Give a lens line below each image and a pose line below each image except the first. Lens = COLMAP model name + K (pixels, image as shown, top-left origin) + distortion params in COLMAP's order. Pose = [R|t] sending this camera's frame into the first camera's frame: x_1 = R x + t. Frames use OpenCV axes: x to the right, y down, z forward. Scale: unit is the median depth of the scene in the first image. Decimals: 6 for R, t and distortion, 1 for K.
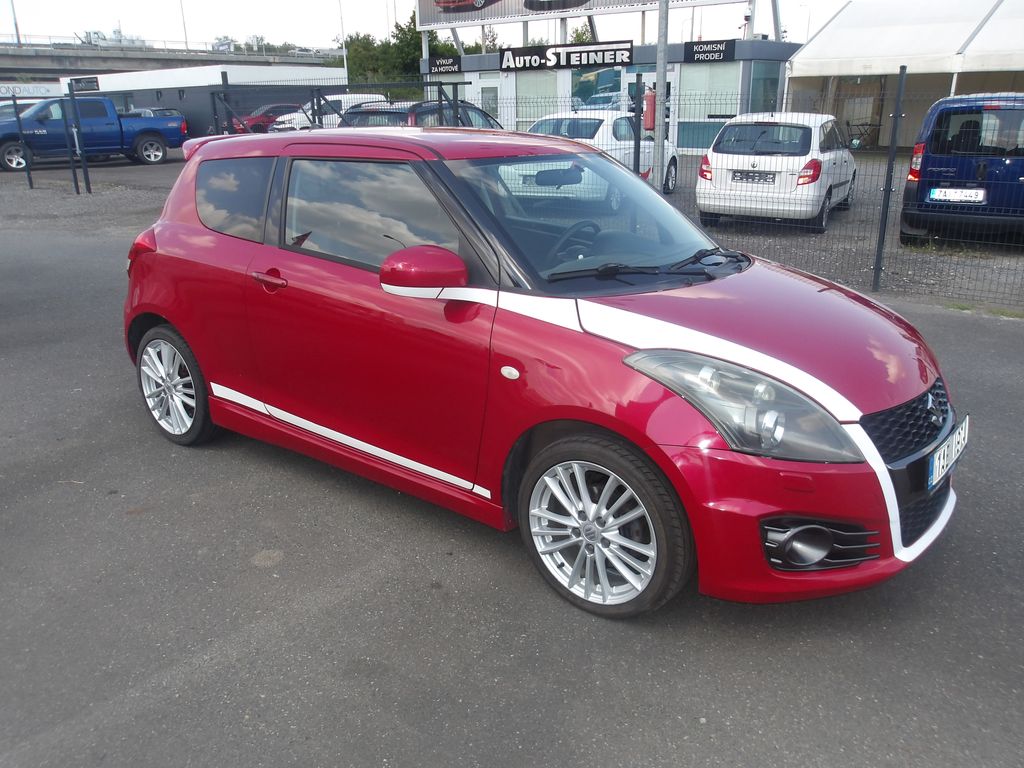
lens RADIAL K [[867.3, 0, 510.5], [0, 867.3, 385.3], [0, 0, 1]] dist [0.004204, -0.009927]
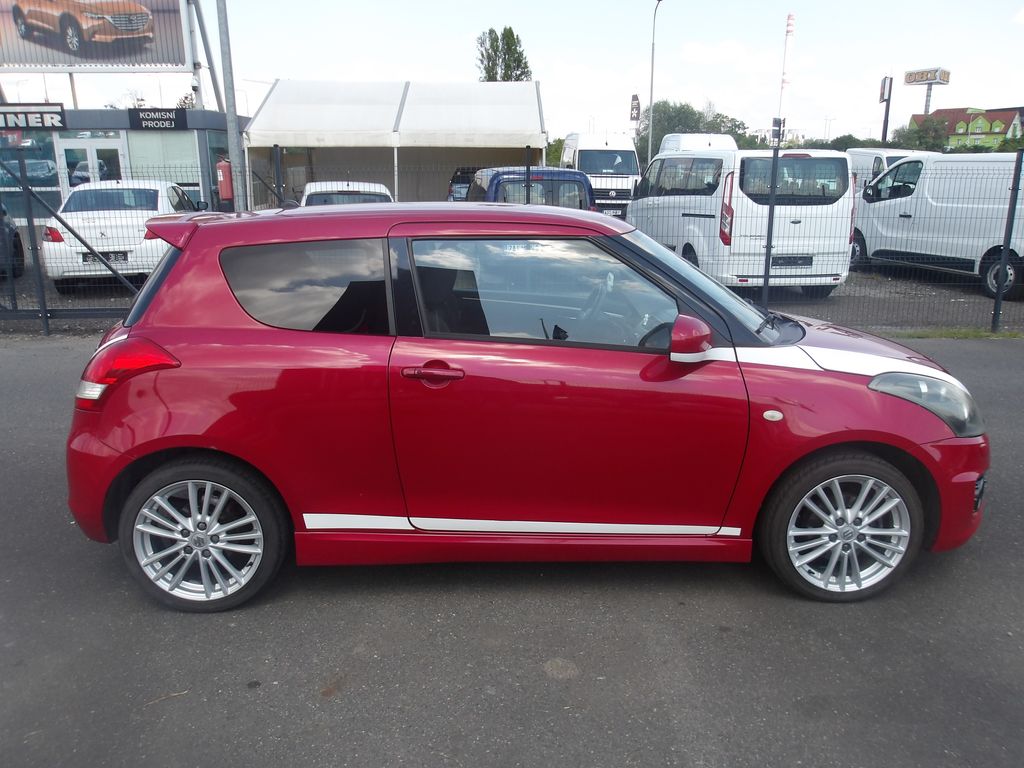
lens RADIAL K [[867.3, 0, 506.7], [0, 867.3, 385.3], [0, 0, 1]] dist [0.004204, -0.009927]
pose [[0.764487, -0.148260, 0.627358, -0.220961], [0.192683, 0.981257, -0.002906, -0.026645], [-0.615168, 0.123103, 0.778725, 0.073424]]
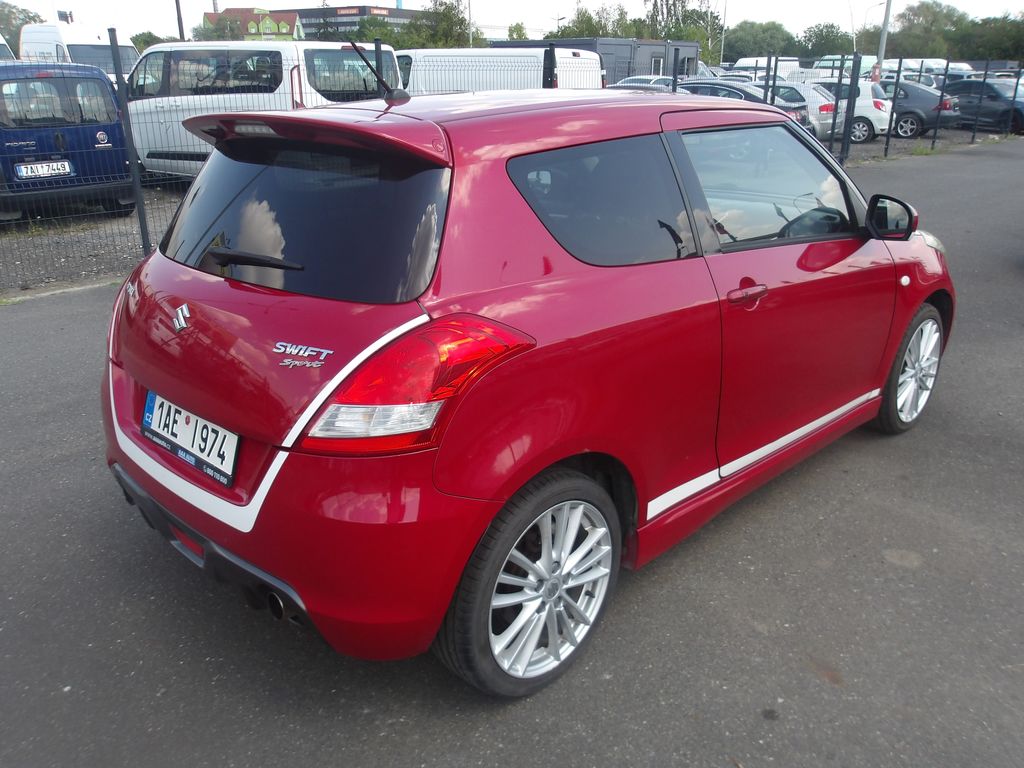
lens RADIAL K [[867.3, 0, 491.6], [0, 867.3, 397.6], [0, 0, 1]] dist [0.004204, -0.009927]
pose [[0.114849, -0.344266, 0.931821, -0.292082], [0.307704, 0.904222, 0.296144, -0.093495], [-0.944525, 0.252713, 0.209781, 0.304318]]
